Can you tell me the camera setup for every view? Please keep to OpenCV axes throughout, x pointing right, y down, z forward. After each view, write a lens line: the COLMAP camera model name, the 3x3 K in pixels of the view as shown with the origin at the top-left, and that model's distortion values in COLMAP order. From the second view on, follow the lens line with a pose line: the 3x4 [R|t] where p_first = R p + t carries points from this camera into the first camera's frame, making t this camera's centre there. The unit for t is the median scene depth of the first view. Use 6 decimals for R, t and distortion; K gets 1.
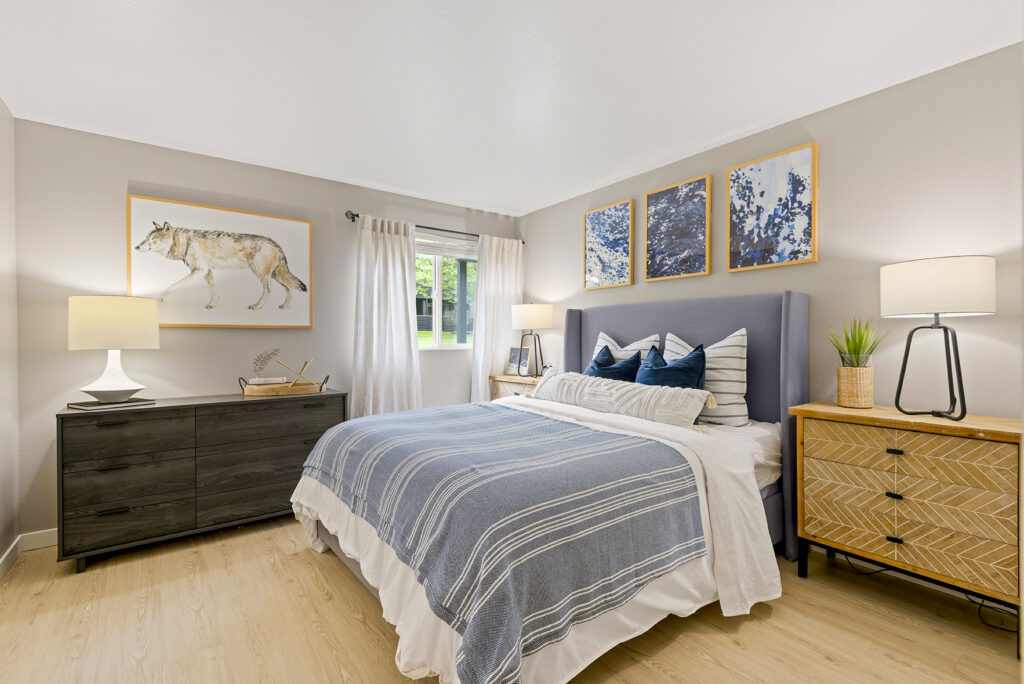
lens RADIAL K [[463.4, 0, 508.8], [0, 463.4, 338.4], [0, 0, 1]] dist [0.013752, -0.001274]
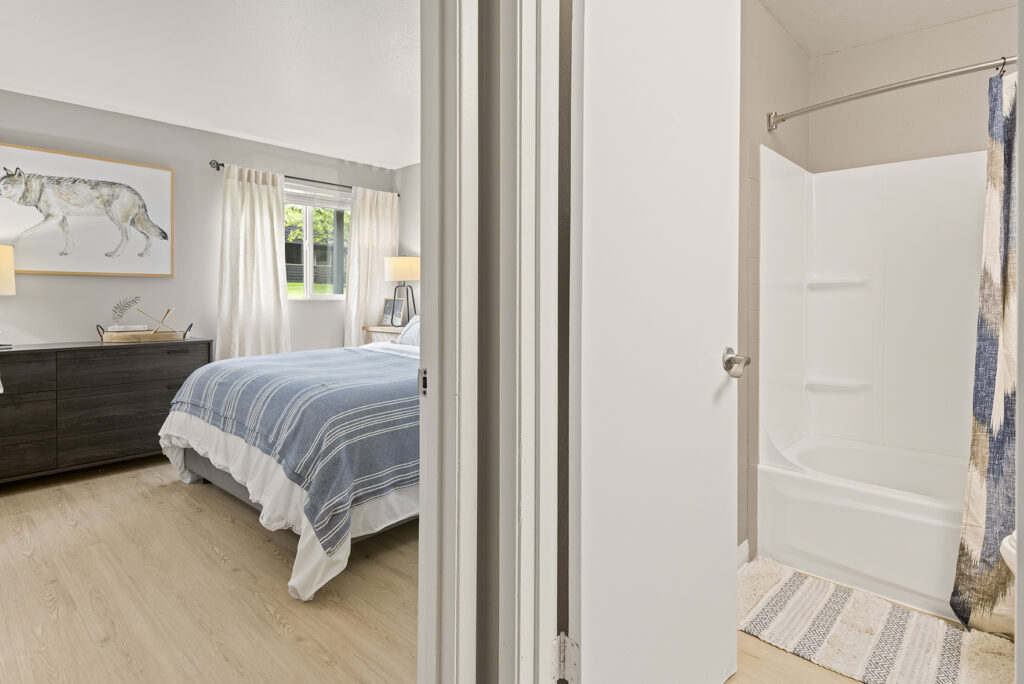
lens RADIAL K [[541.1, 0, 511.5], [0, 541.1, 301.4], [0, 0, 1]] dist [-0.001069, -0.001556]
pose [[0.982812, 0.004693, 0.184548, 0.087875], [-0.007122, 0.999897, 0.012497, 0.013262], [-0.184470, -0.013597, 0.982744, -0.322153]]
